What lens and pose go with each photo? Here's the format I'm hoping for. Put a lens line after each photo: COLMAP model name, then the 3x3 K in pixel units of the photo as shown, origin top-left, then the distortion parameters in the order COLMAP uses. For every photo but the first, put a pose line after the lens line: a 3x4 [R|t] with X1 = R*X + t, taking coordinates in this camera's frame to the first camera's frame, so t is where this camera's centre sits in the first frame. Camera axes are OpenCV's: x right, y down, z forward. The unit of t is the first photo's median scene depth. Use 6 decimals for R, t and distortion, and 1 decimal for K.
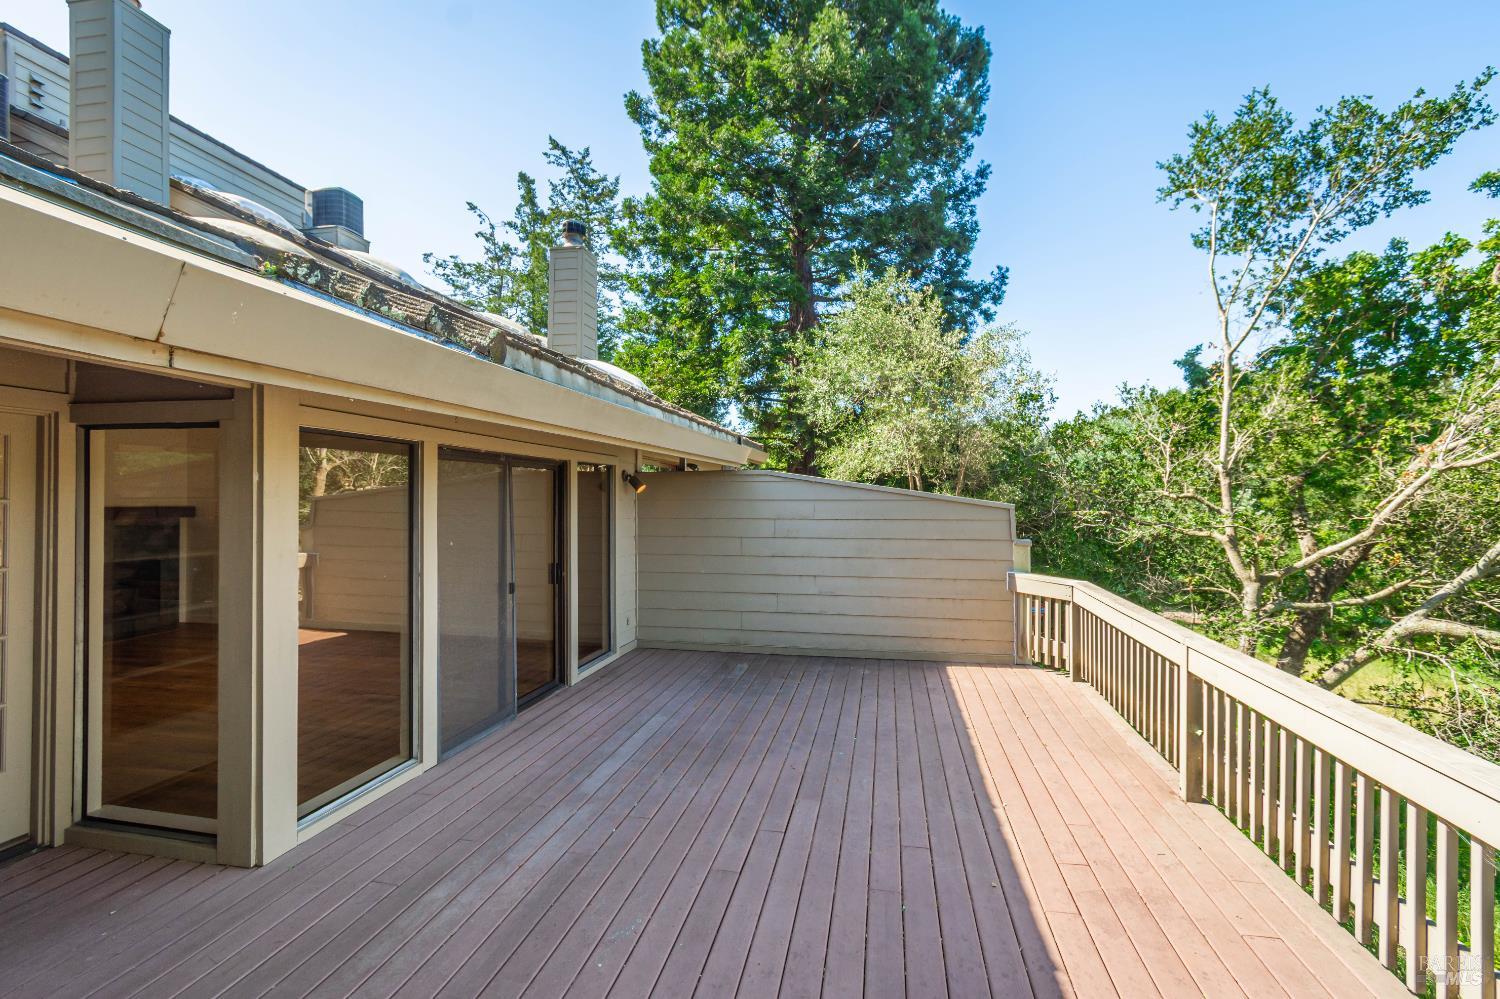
lens RADIAL K [[673.2, 0, 754.3], [0, 673.2, 508.8], [0, 0, 1]] dist [0.001729, 0.000239]
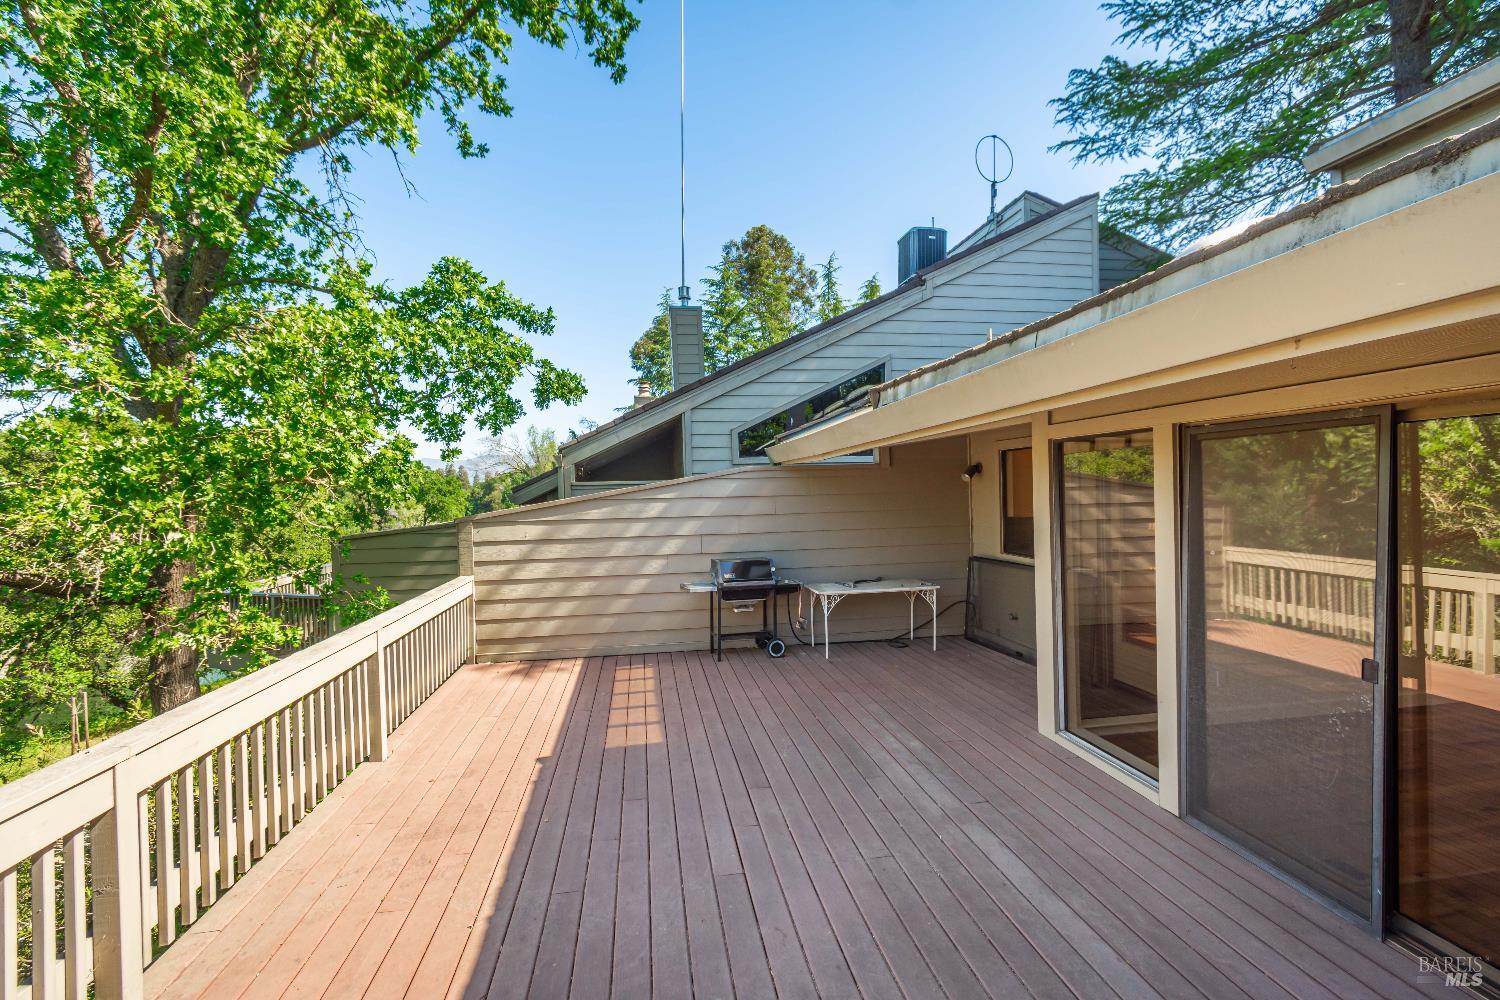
lens RADIAL K [[651.2, 0, 750.0], [0, 651.2, 500.0], [0, 0, 1]] dist [0.005018, 0.000318]
pose [[-0.935123, 0.020268, -0.353742, 0.356476], [0.010813, 0.999530, 0.028685, -0.042933], [0.354157, 0.022999, -0.934903, 1.899538]]
